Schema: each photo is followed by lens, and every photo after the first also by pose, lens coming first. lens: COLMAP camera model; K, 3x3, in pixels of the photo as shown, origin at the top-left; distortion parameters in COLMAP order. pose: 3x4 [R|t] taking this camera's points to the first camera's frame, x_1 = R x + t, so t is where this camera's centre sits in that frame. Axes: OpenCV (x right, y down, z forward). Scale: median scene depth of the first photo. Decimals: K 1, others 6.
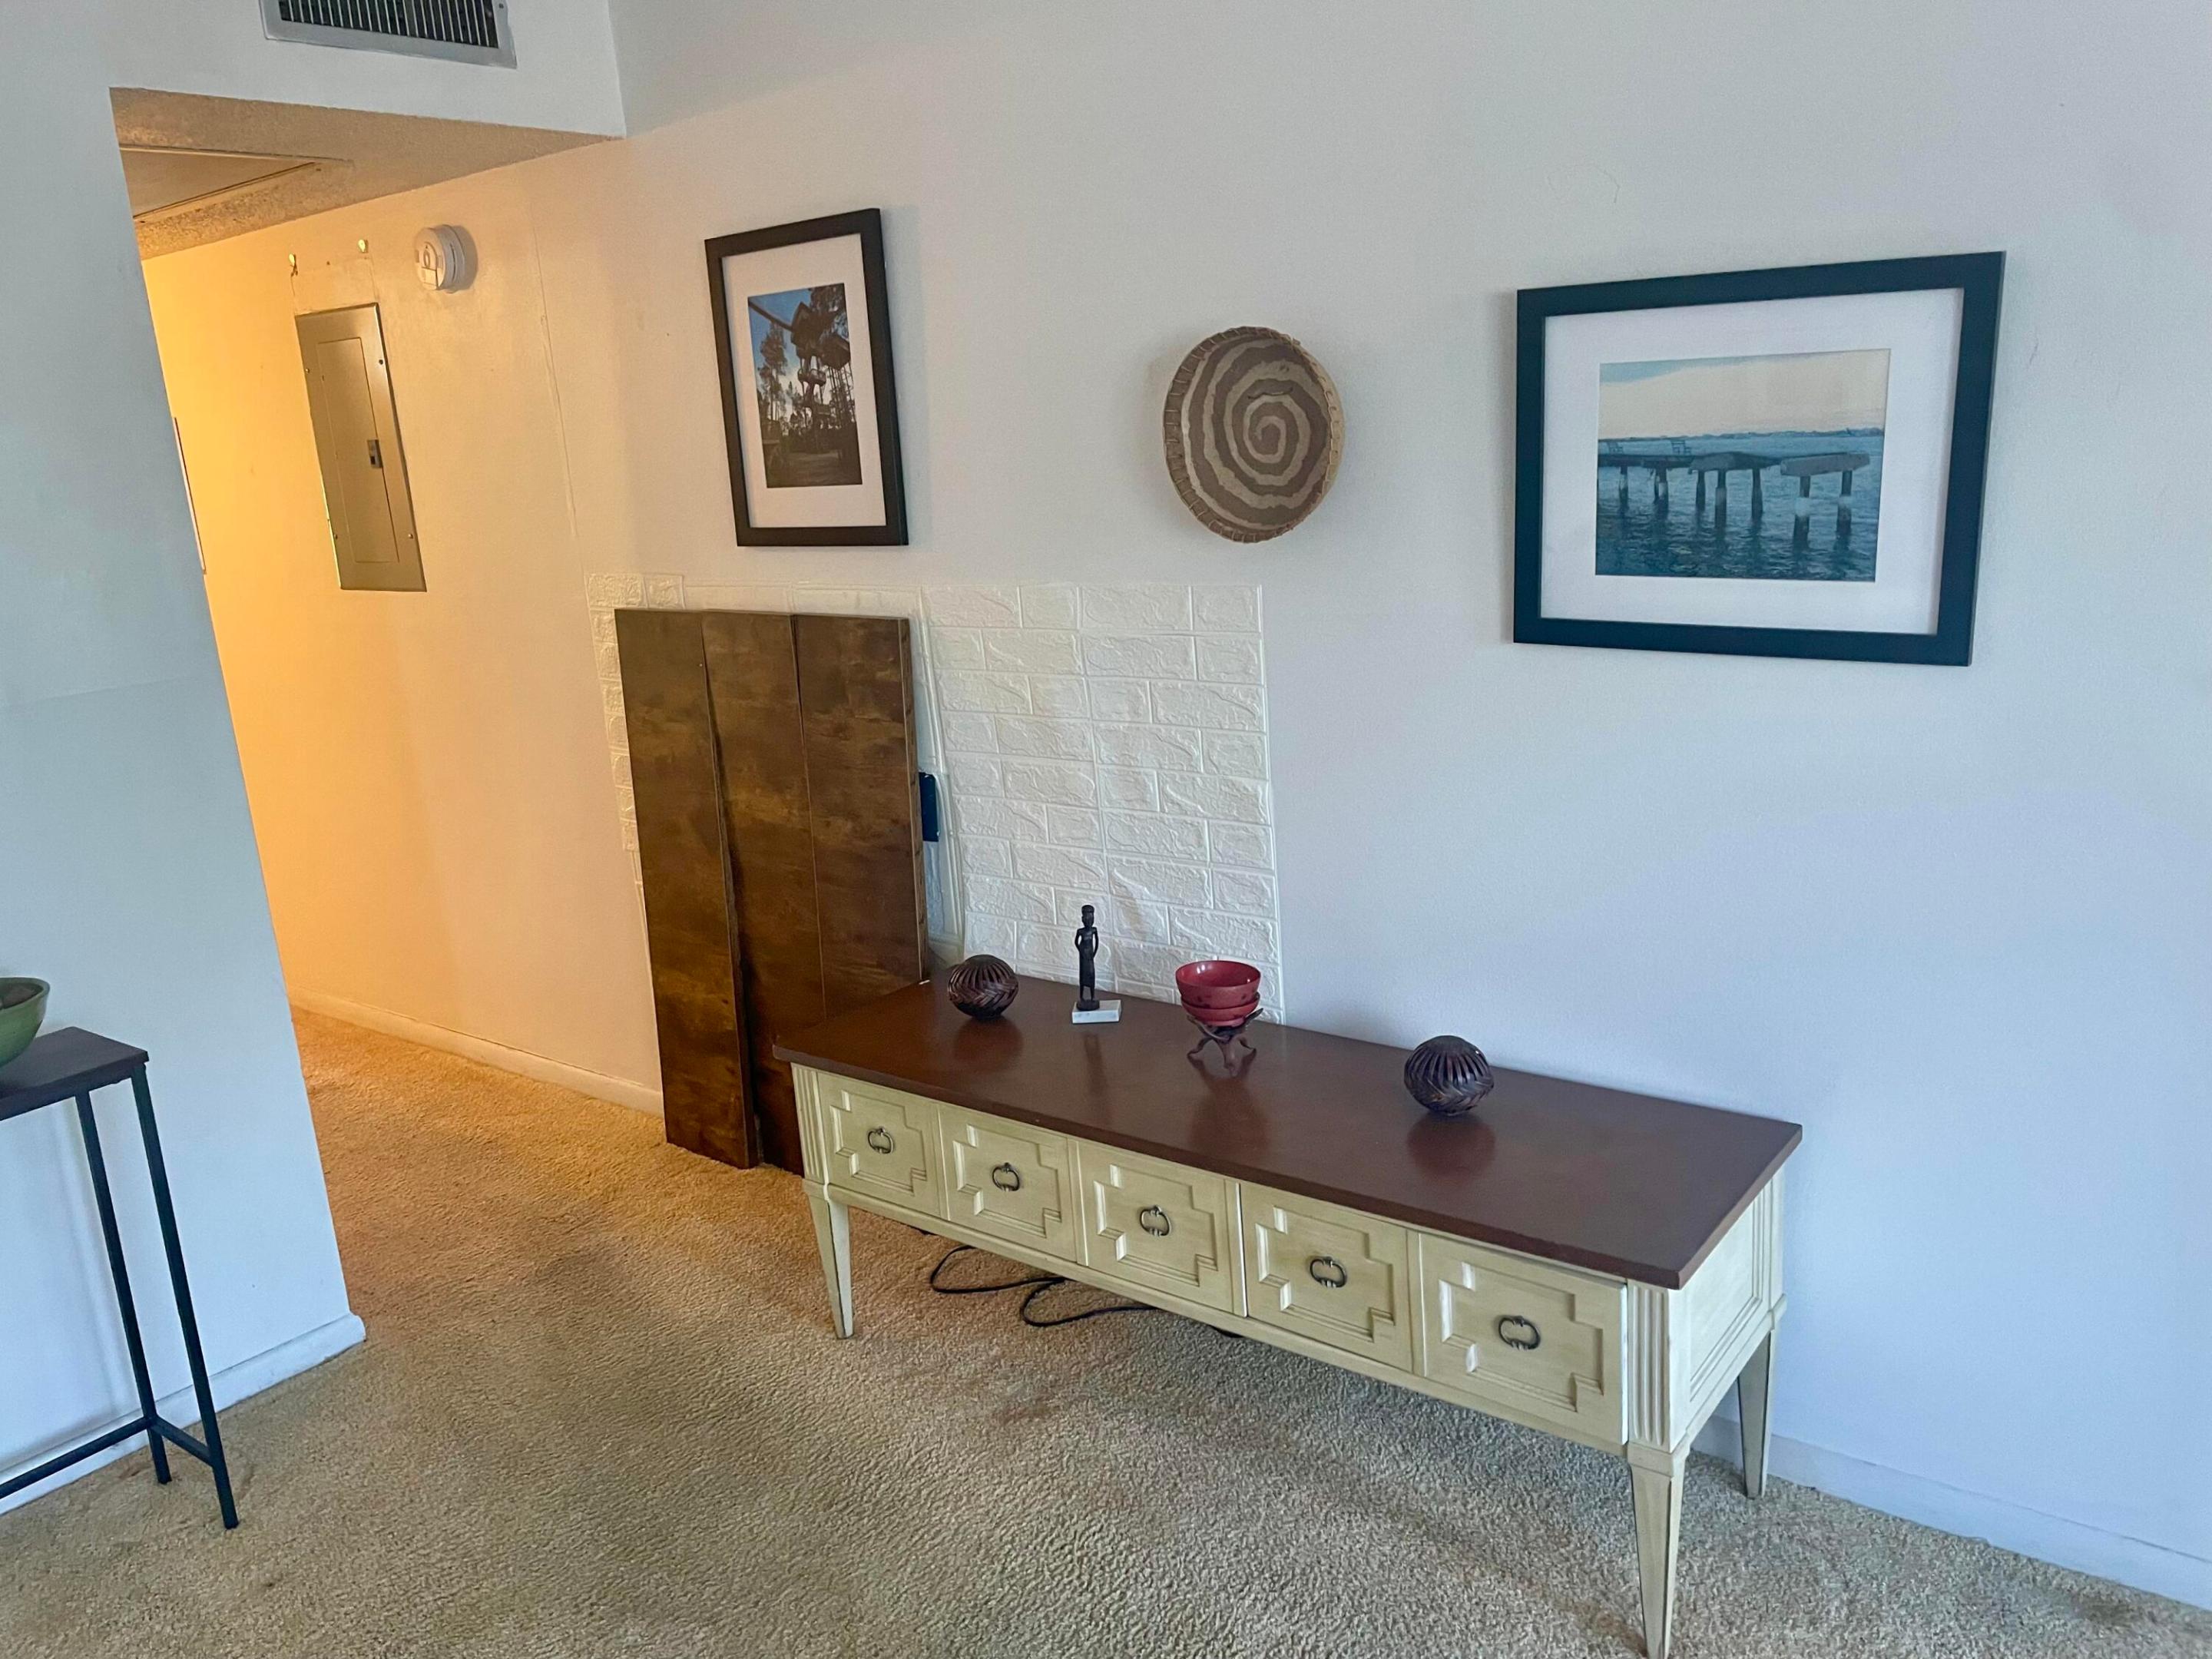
lens RADIAL K [[1691.0, 0, 1103.5], [0, 1691.0, 814.6], [0, 0, 1]] dist [0.092873, -0.139991]
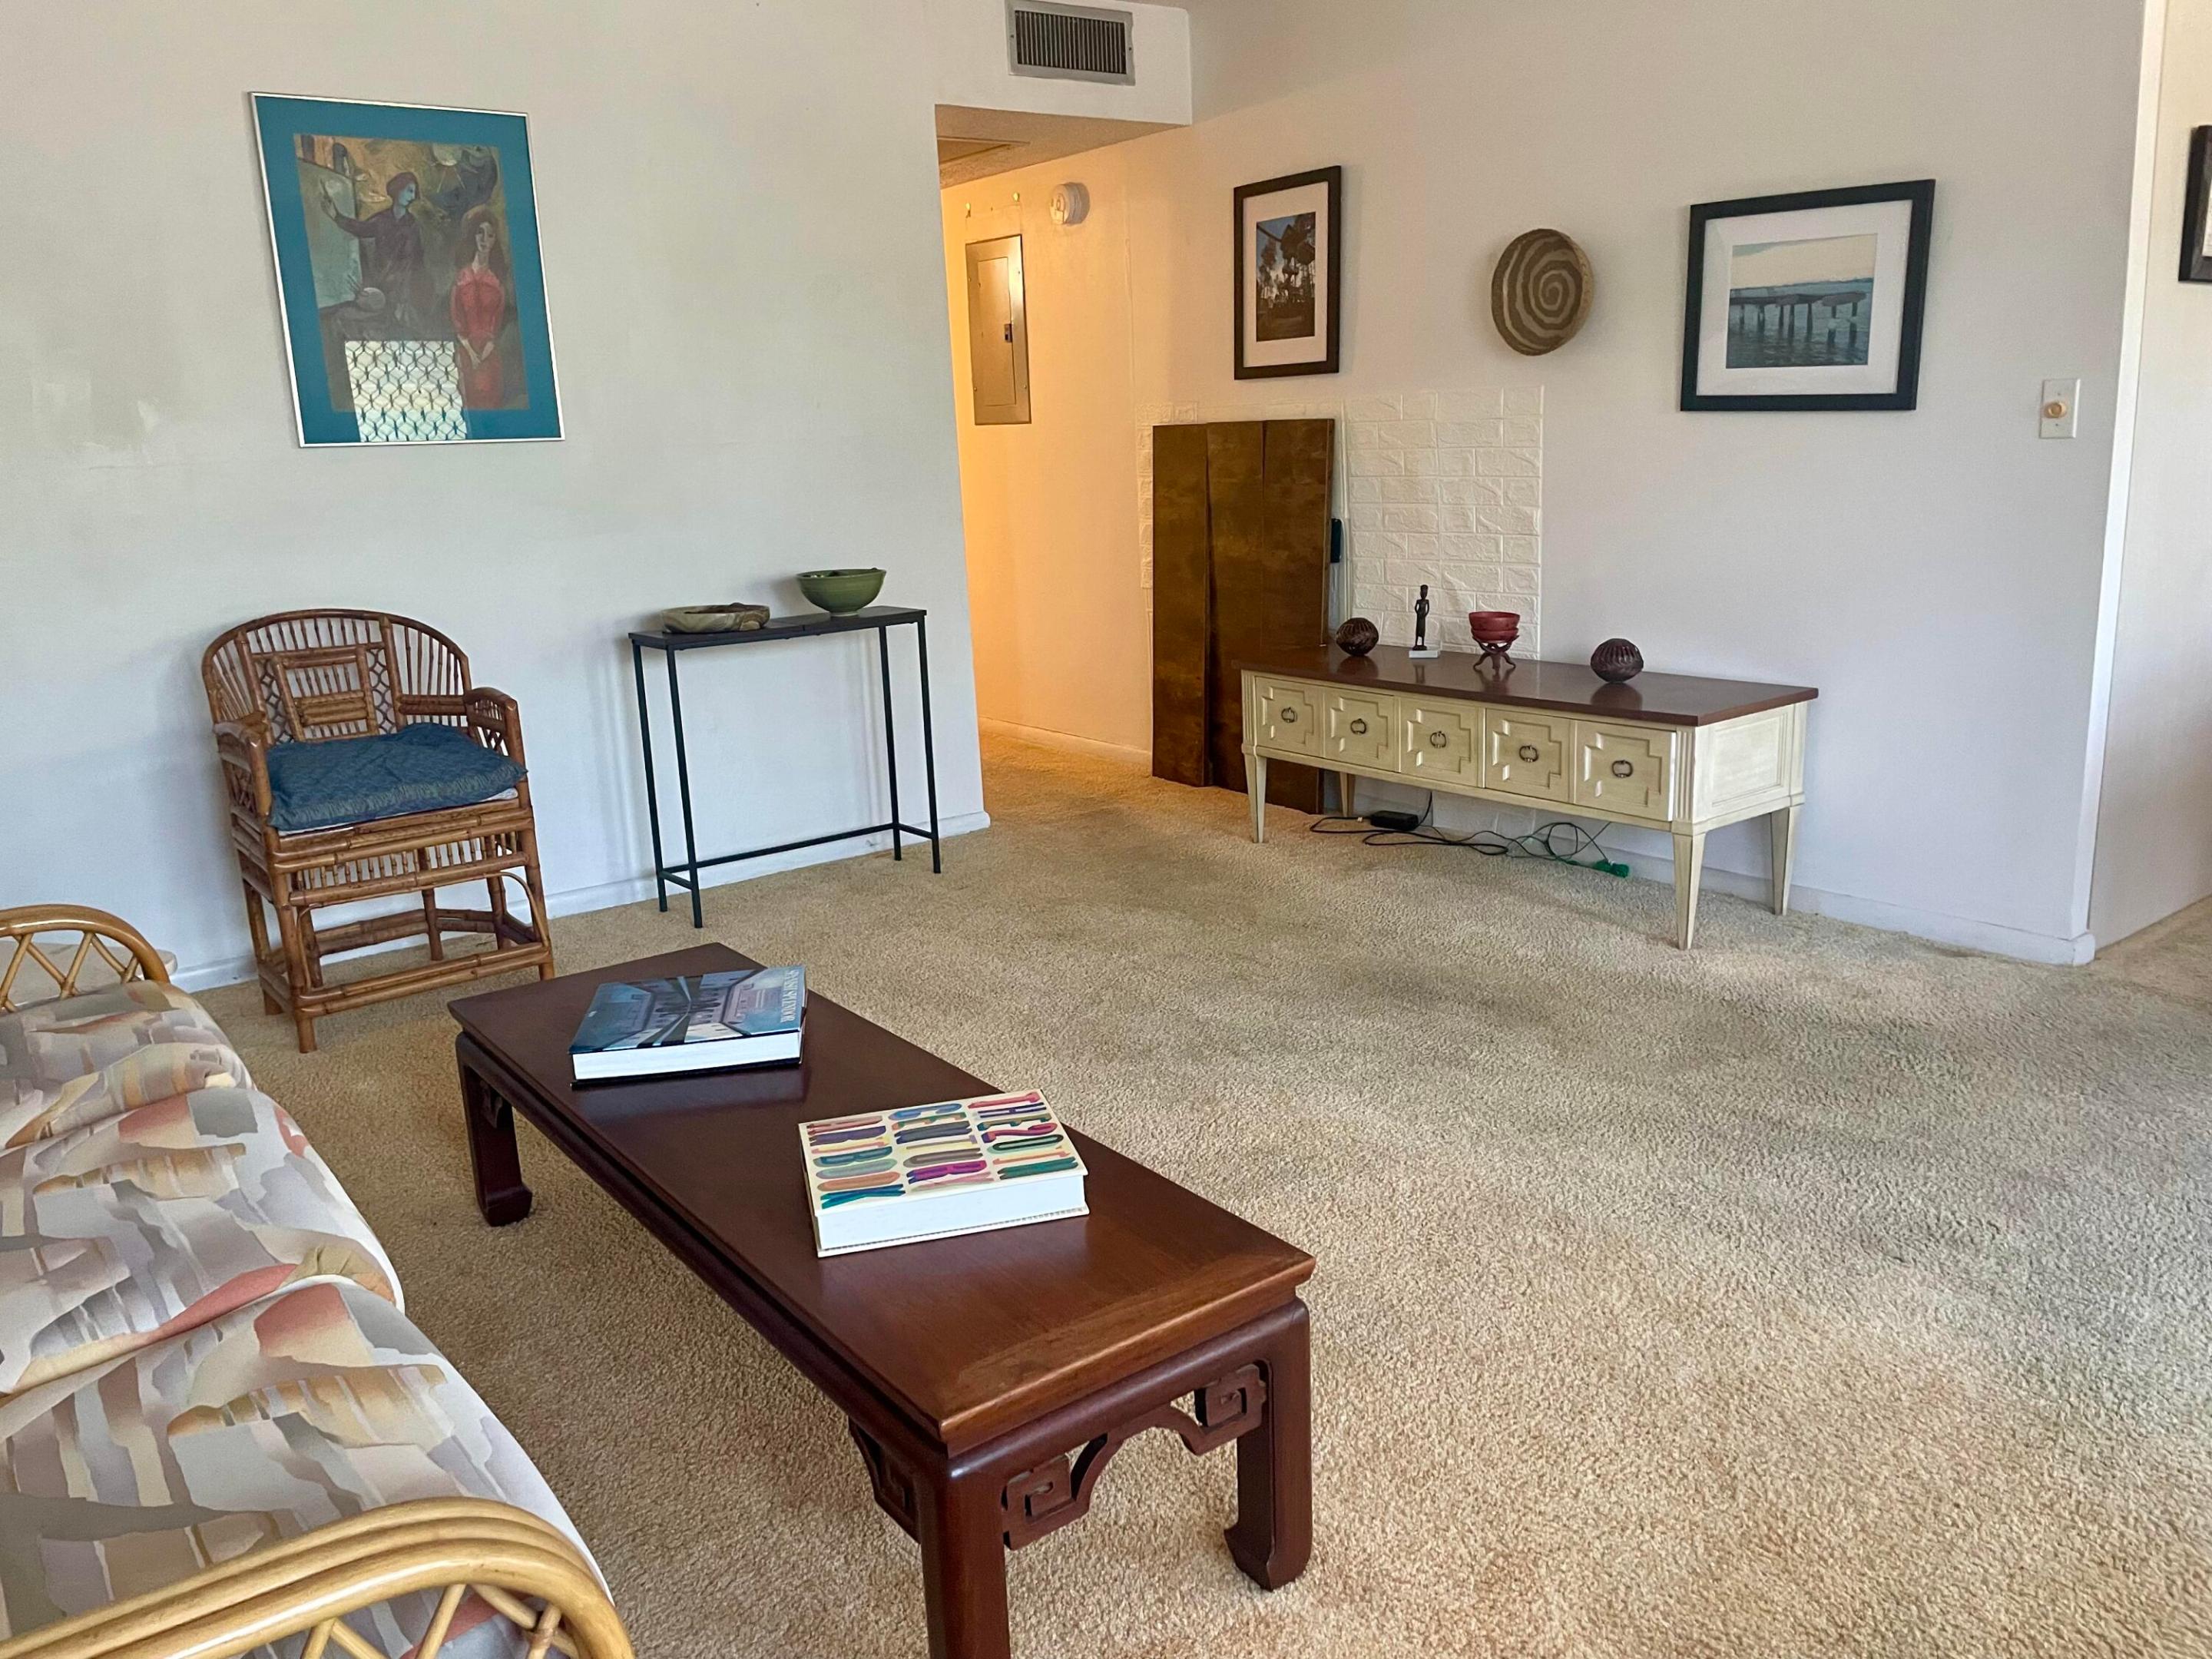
lens RADIAL K [[1687.2, 0, 1079.6], [0, 1687.2, 837.6], [0, 0, 1]] dist [0.101917, -0.157621]
pose [[0.961829, 0.091524, -0.257891, 0.111465], [-0.084175, 0.995671, 0.039417, 0.249205], [0.260382, -0.016204, 0.965370, -0.674408]]
